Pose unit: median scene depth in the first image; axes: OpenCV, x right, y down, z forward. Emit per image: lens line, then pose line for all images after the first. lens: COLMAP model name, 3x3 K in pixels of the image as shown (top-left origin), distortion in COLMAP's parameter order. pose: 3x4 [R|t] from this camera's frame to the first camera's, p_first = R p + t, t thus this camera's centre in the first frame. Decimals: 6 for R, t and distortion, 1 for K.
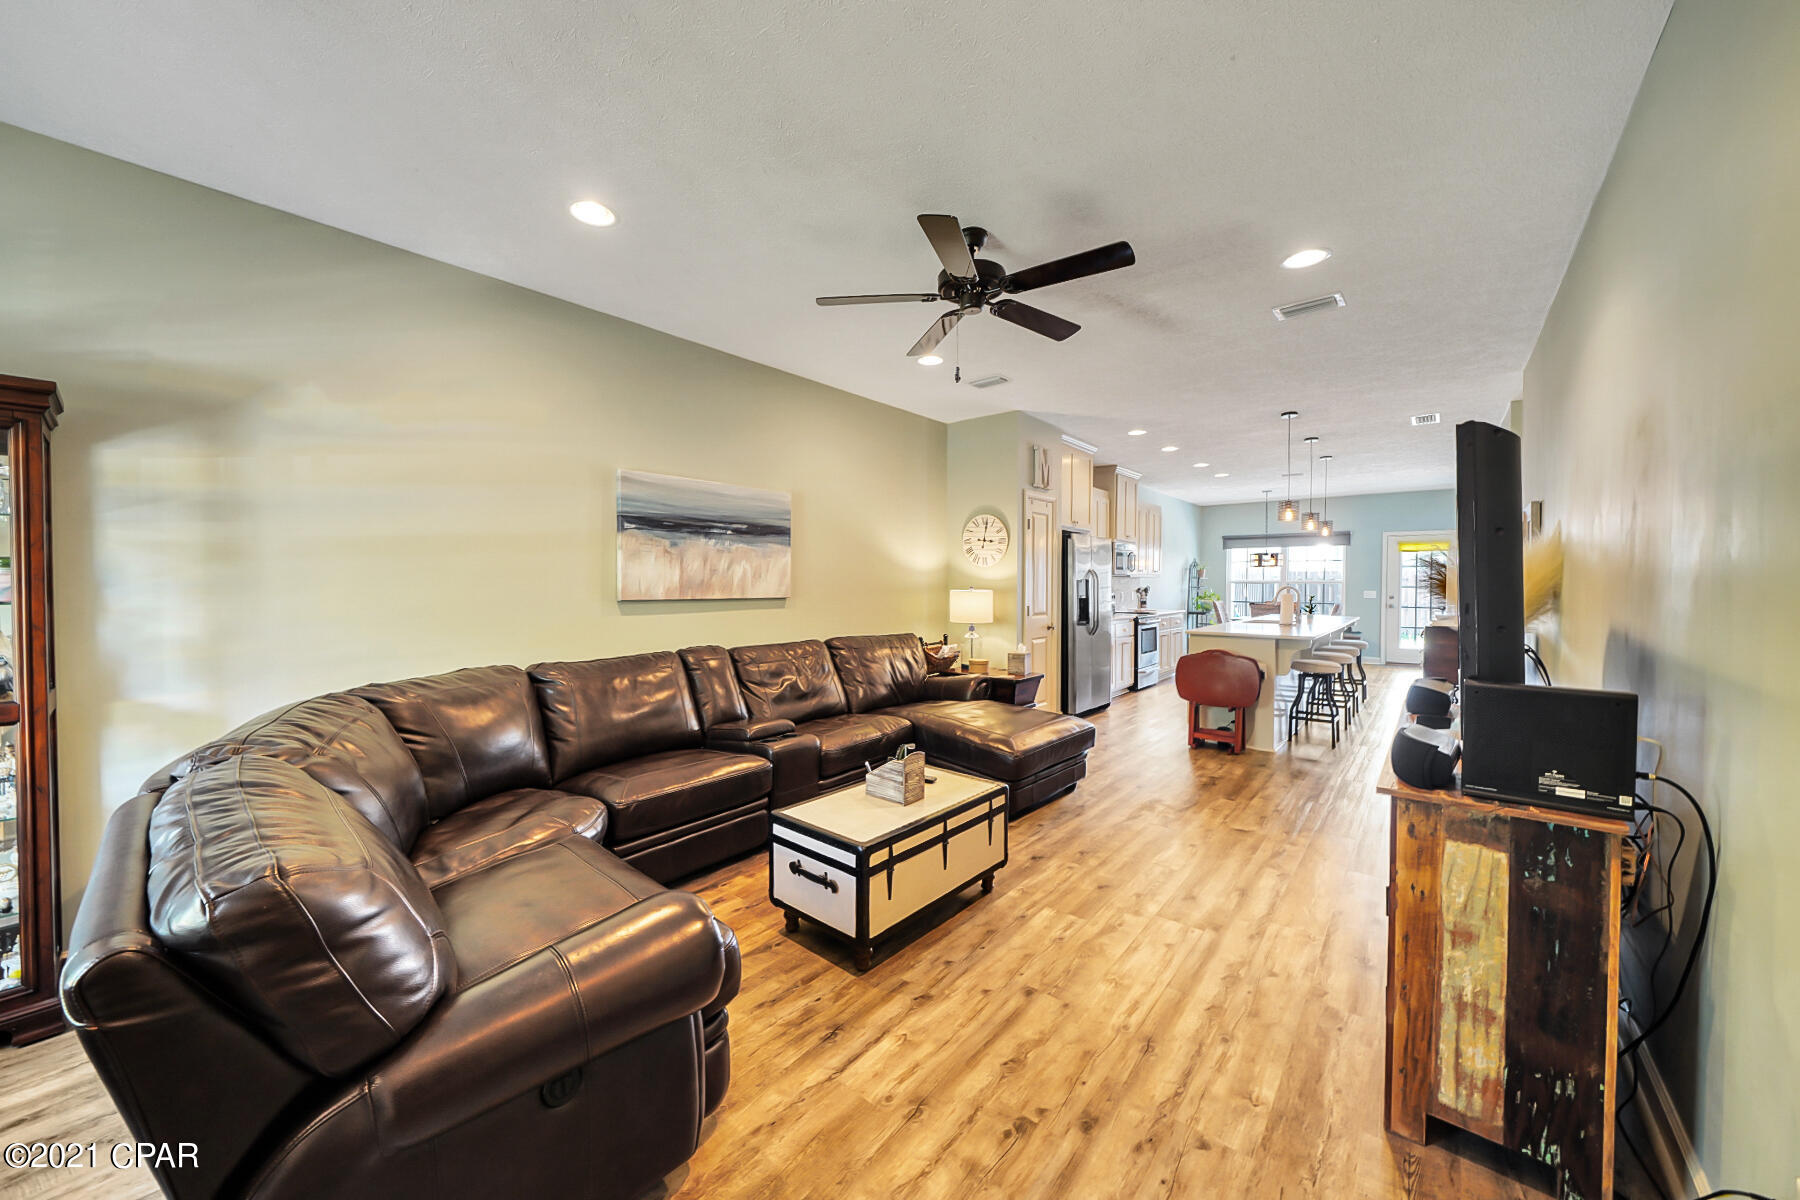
lens RADIAL K [[625.8, 0, 946.4], [0, 625.8, 581.0], [0, 0, 1]] dist [-0.006221, 0.000396]
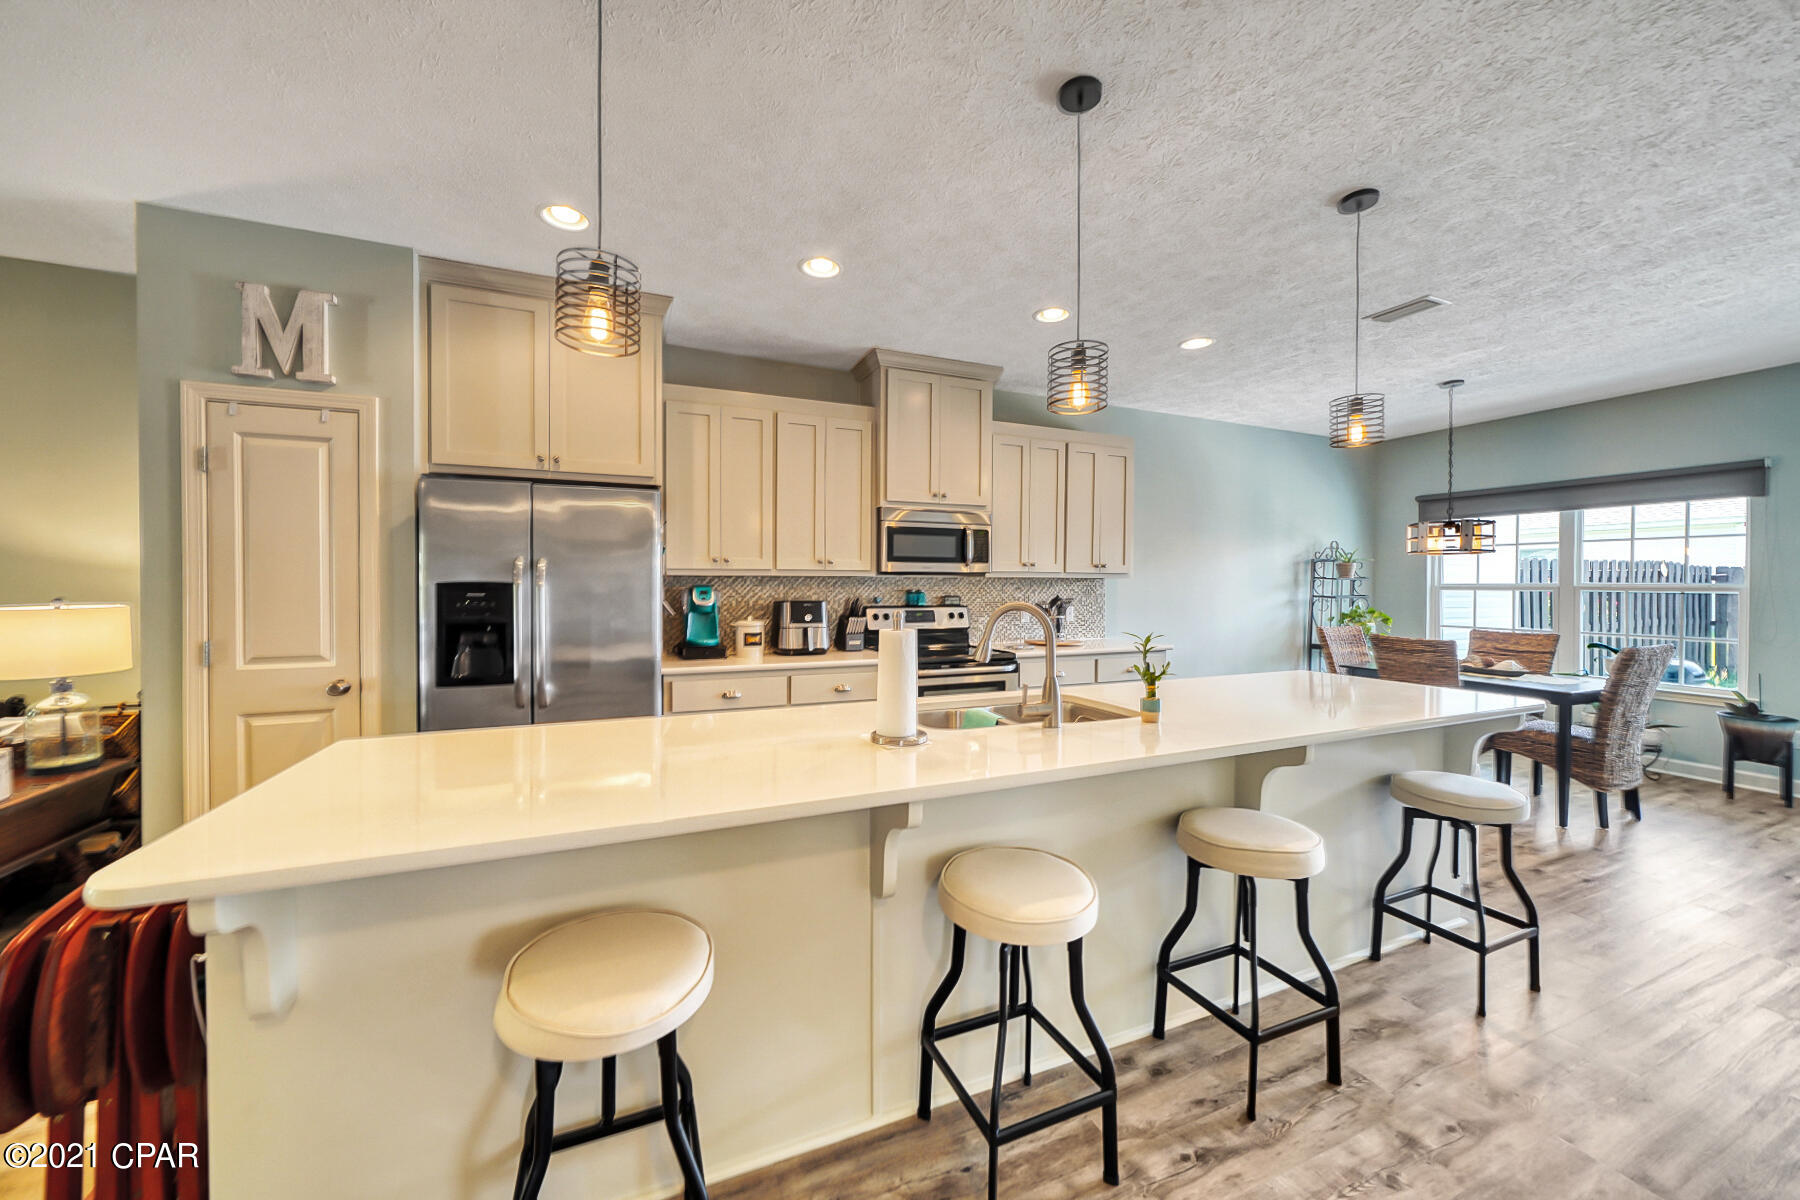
lens RADIAL K [[625.8, 0, 864.8], [0, 625.8, 592.5], [0, 0, 1]] dist [-0.006221, 0.000396]
pose [[0.873063, 0.001221, -0.487606, 0.474452], [0.003648, 0.999953, 0.009036, 0.000234], [0.487594, -0.009668, 0.873017, 0.518618]]
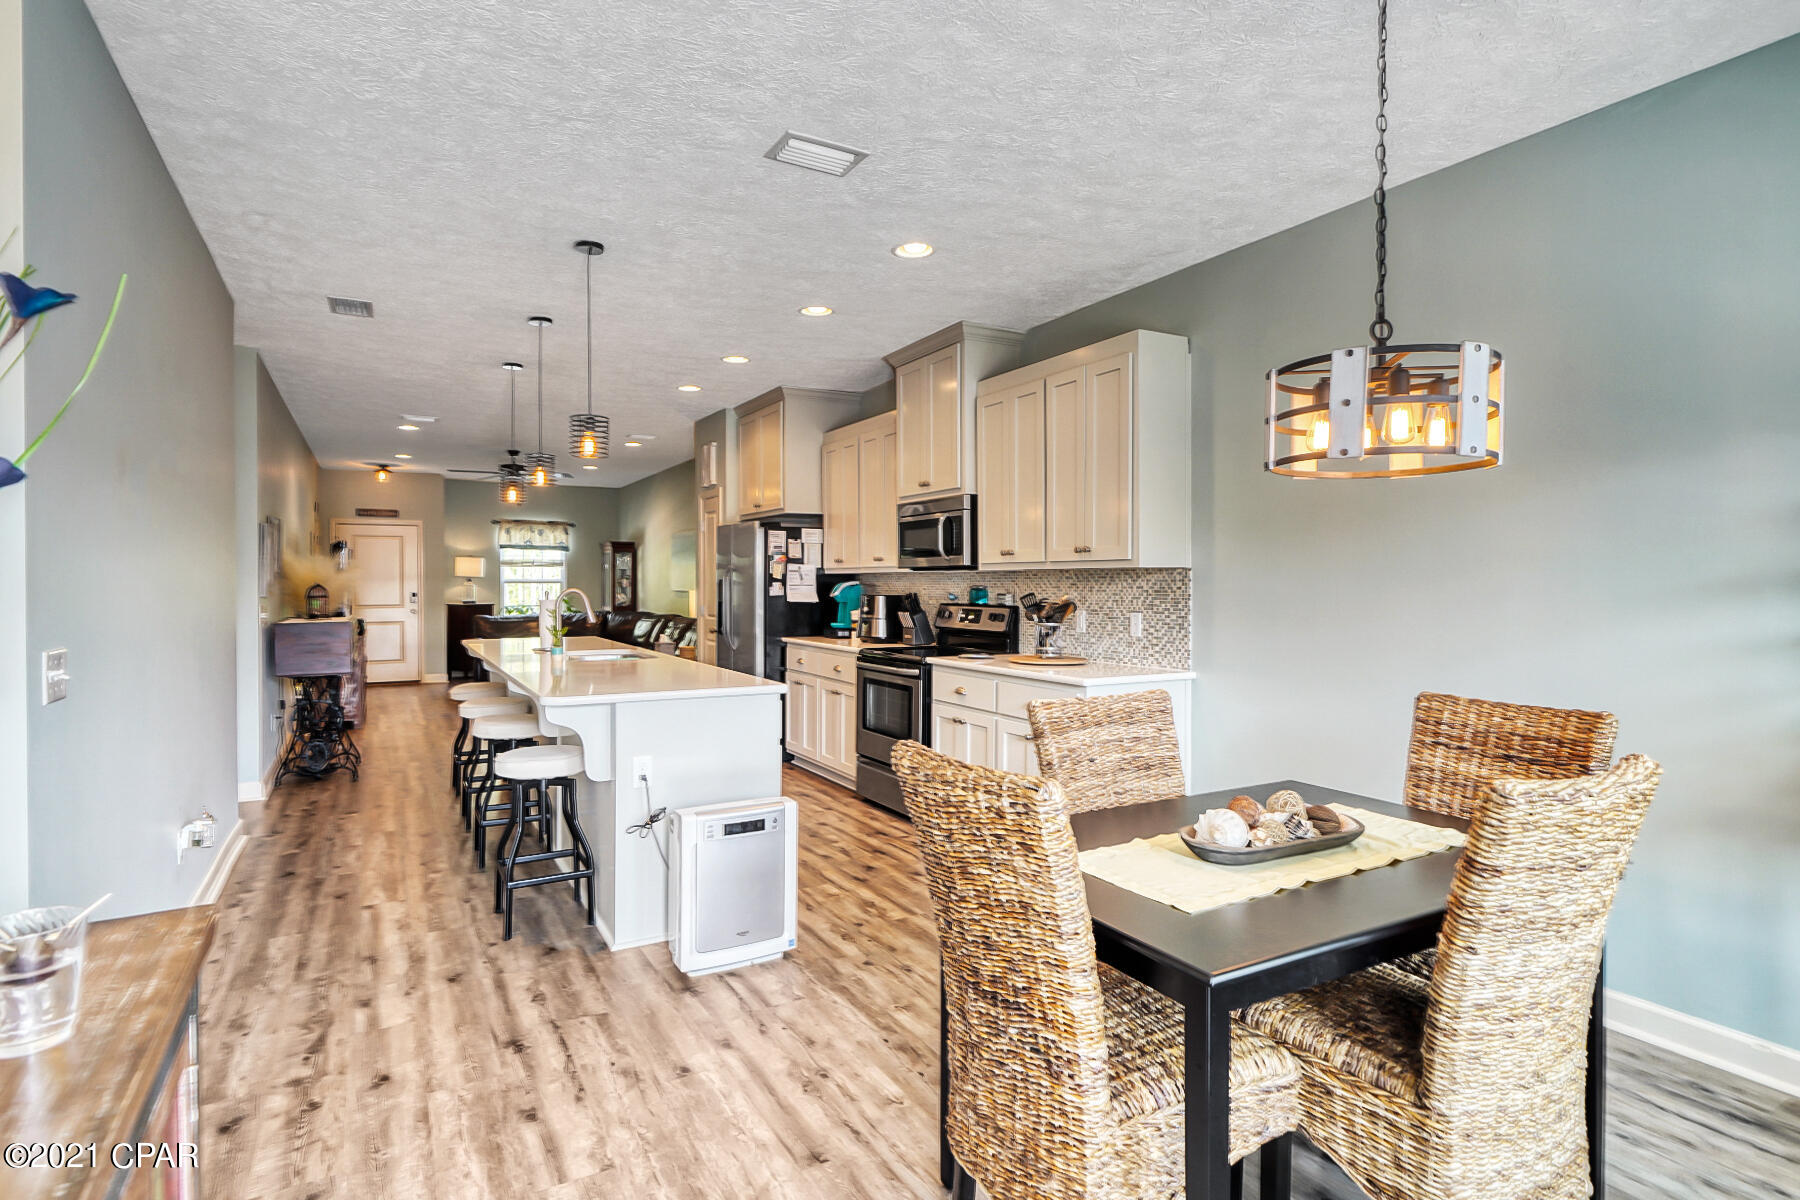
lens RADIAL K [[916.0, 0, 890.5], [0, 916.0, 597.5], [0, 0, 1]] dist [-0.002995, -0.000346]
pose [[-0.376522, 0.011488, -0.926336, 0.926439], [-0.002687, 0.999905, 0.013492, 0.002643], [0.926404, 0.007569, -0.376456, 1.219319]]
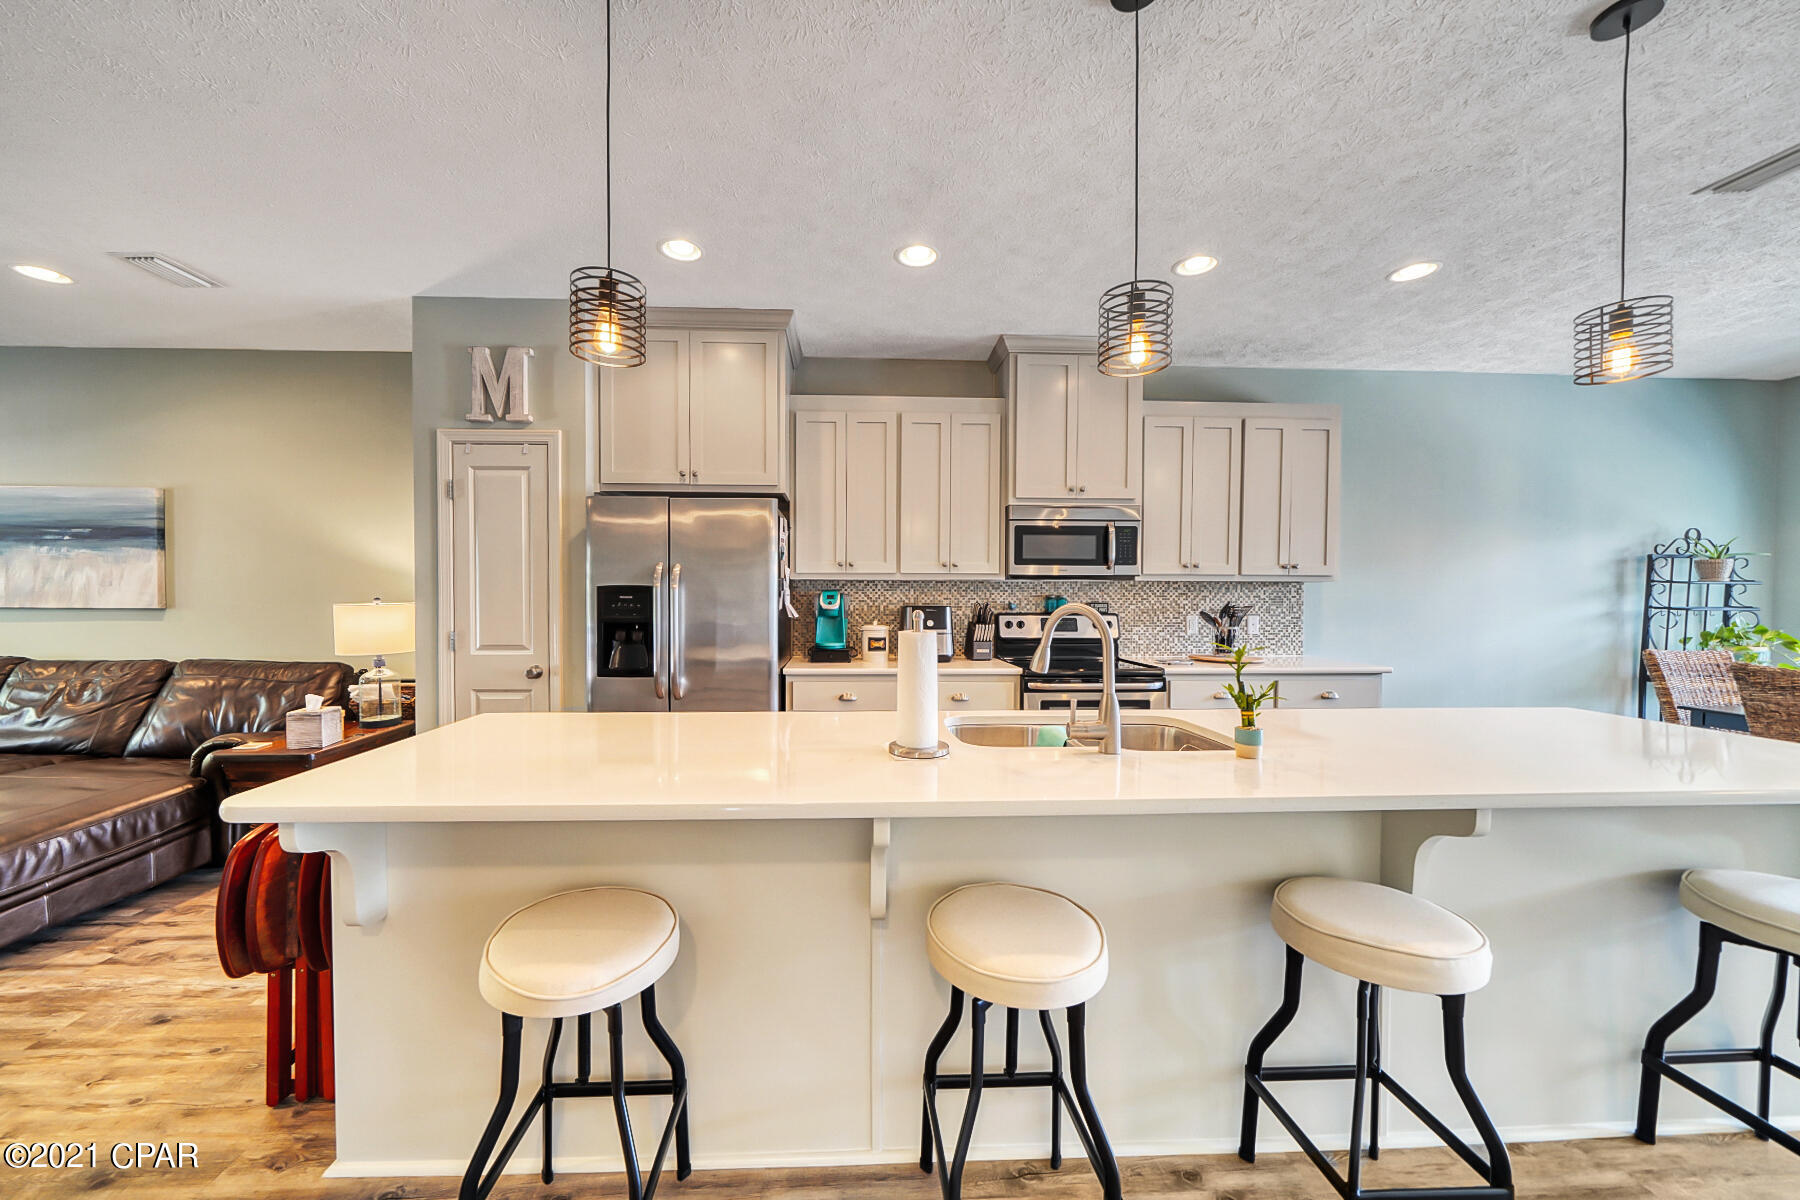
lens RADIAL K [[625.8, 0, 909.2], [0, 625.8, 607.5], [0, 0, 1]] dist [-0.006221, 0.000396]
pose [[0.663897, 0.011160, -0.747741, 0.542391], [-0.001030, 0.999901, 0.014009, 0.005934], [0.747823, -0.008530, 0.663843, 0.599870]]
